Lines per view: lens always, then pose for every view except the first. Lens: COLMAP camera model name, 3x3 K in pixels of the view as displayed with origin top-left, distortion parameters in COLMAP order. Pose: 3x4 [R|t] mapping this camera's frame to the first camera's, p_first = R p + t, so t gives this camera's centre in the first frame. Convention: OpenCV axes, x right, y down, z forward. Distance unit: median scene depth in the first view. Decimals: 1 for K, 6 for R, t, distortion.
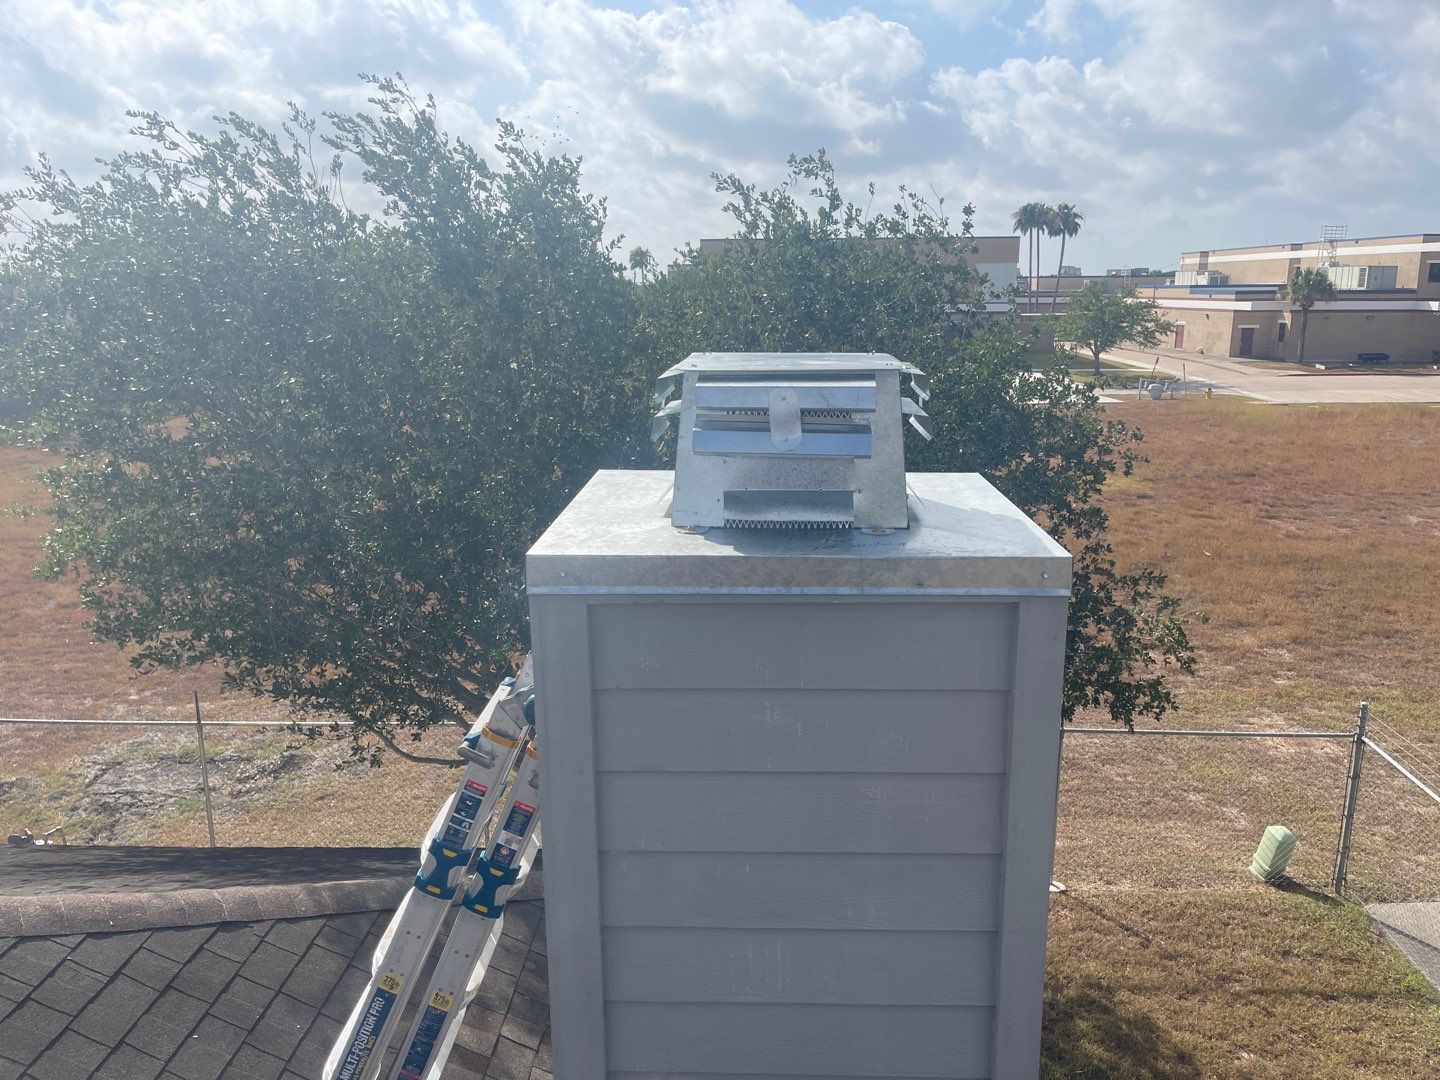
lens RADIAL K [[1086.7, 0, 723.1], [0, 1086.7, 540.6], [0, 0, 1]] dist [0.056555, -0.084662]
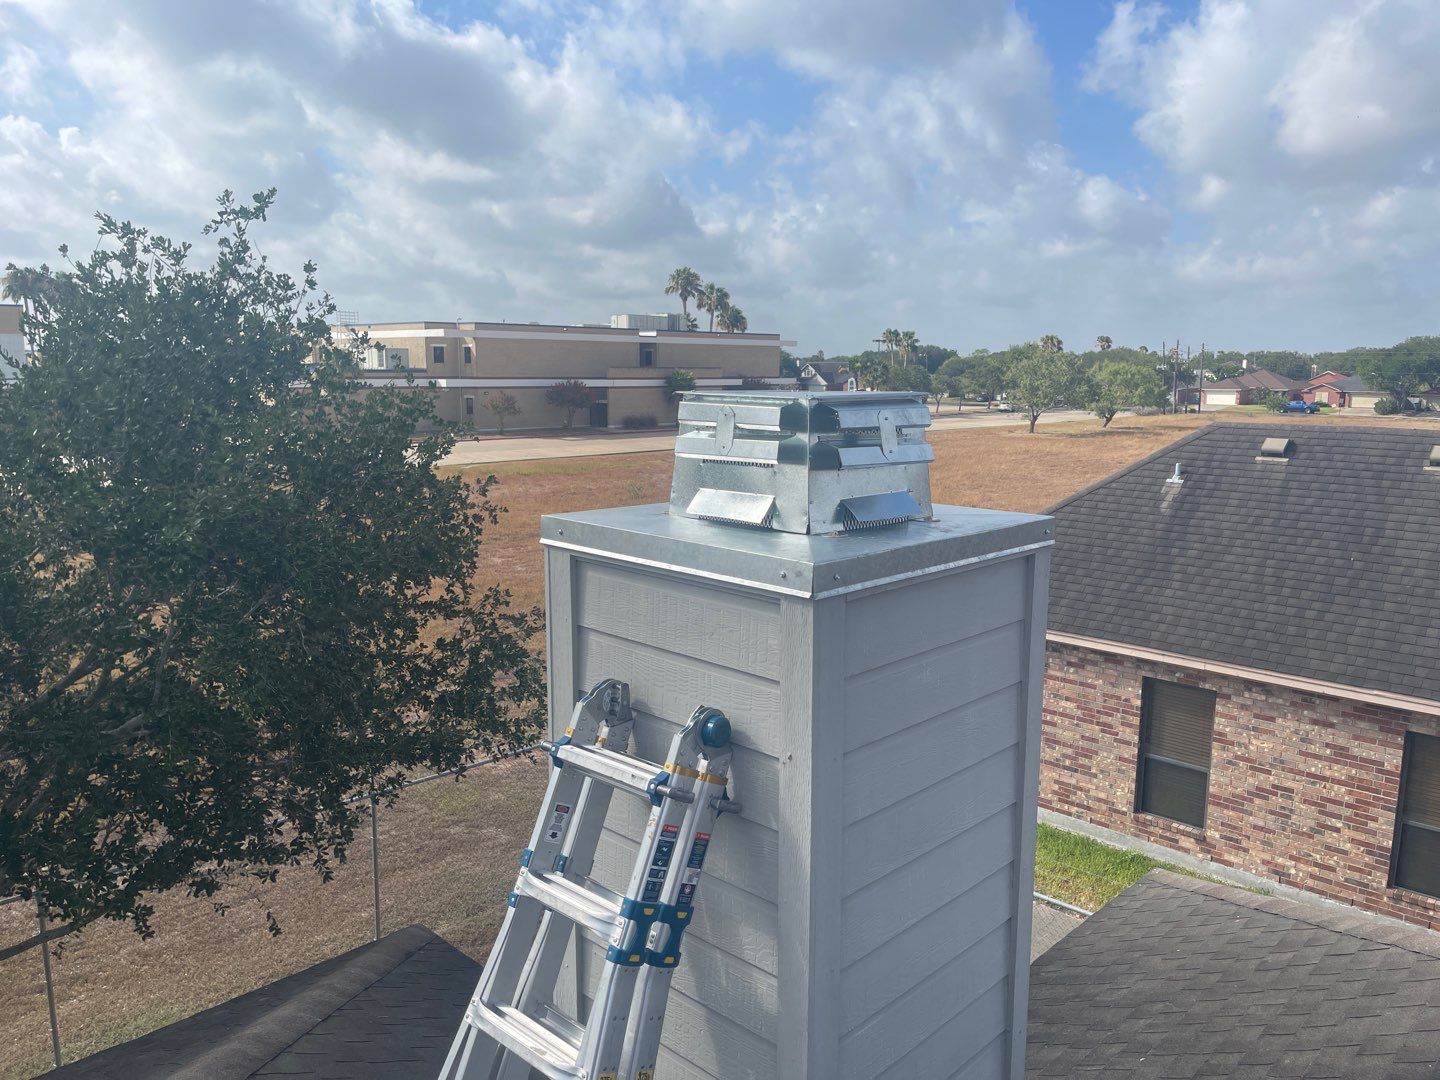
lens RADIAL K [[1080.7, 0, 729.9], [0, 1080.7, 547.1], [0, 0, 1]] dist [0.068686, -0.097358]
pose [[0.670561, -0.113524, 0.733117, -0.160763], [0.160531, 0.987013, 0.006006, -0.003705], [-0.724277, 0.113660, 0.680076, 0.051078]]
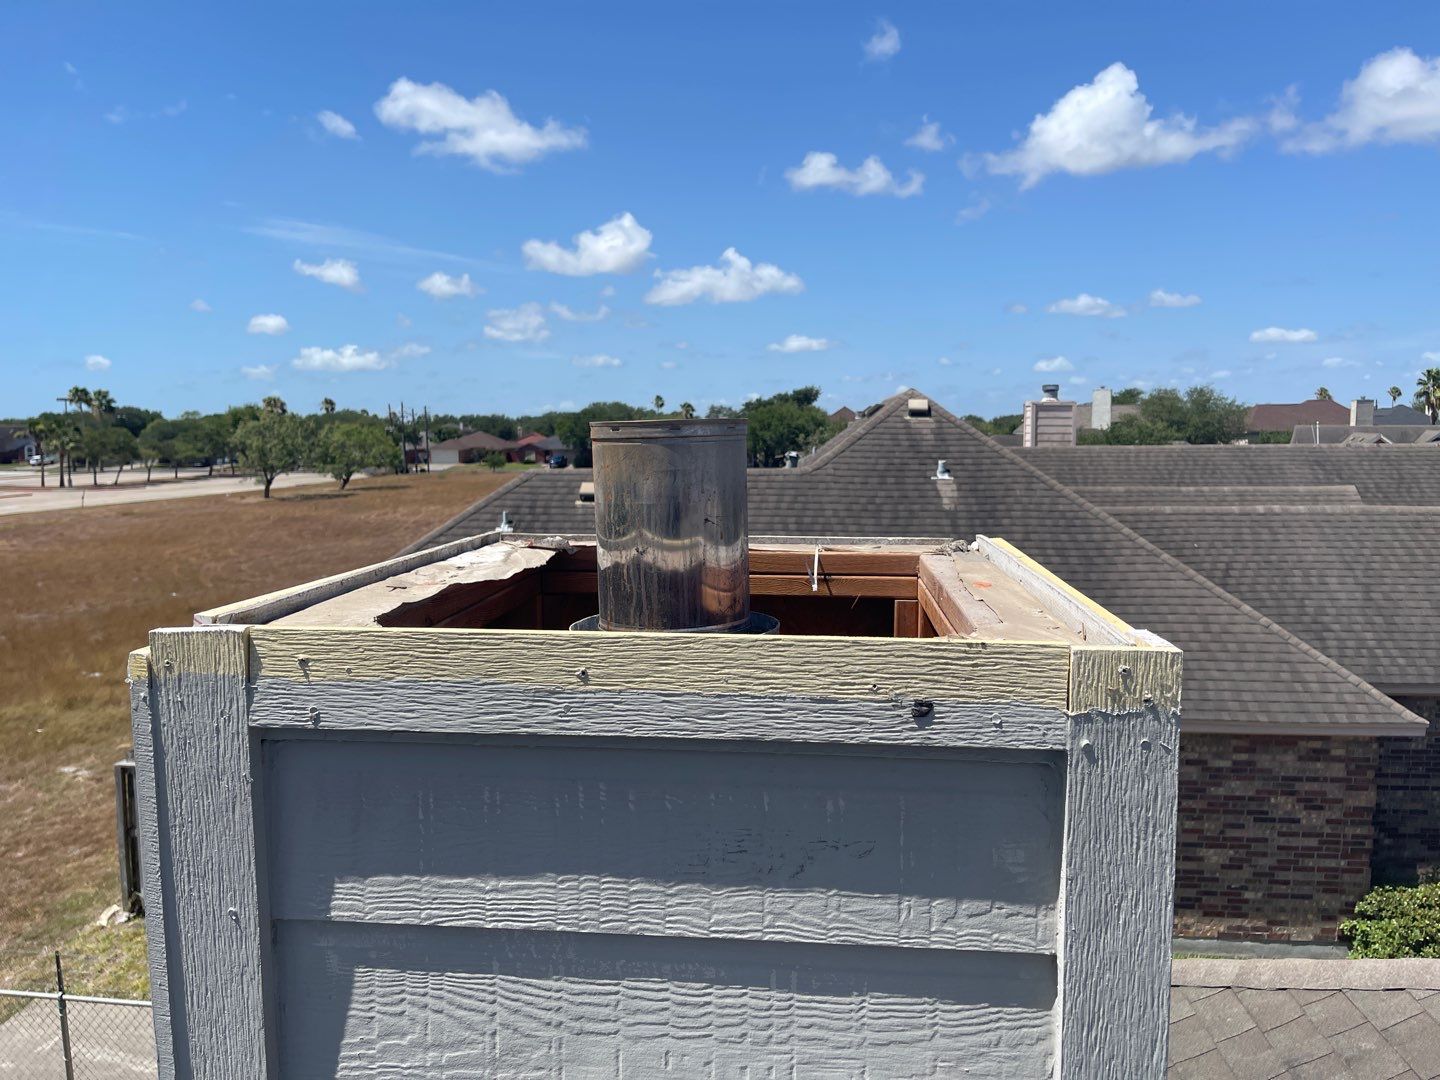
lens RADIAL K [[1086.7, 0, 723.1], [0, 1086.7, 540.6], [0, 0, 1]] dist [0.056555, -0.084662]
pose [[0.057690, -0.096090, 0.993699, -0.097497], [0.231991, 0.969400, 0.080272, -0.017099], [-0.971006, 0.225898, 0.078217, 0.178999]]
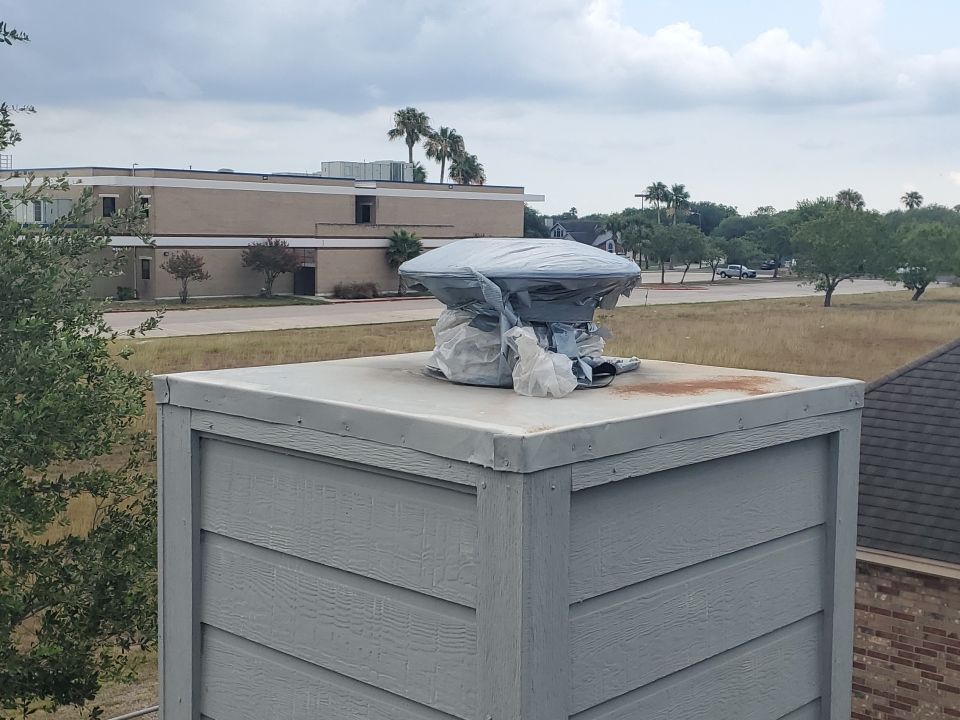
lens RADIAL K [[1305.1, 0, 490.1], [0, 1305.1, 336.0], [0, 0, 1]] dist [0.242489, -0.854585]
pose [[0.656081, -0.049300, 0.753079, -0.136773], [0.155441, 0.985296, -0.070918, 0.000897], [-0.738509, 0.163588, 0.654097, 0.064850]]
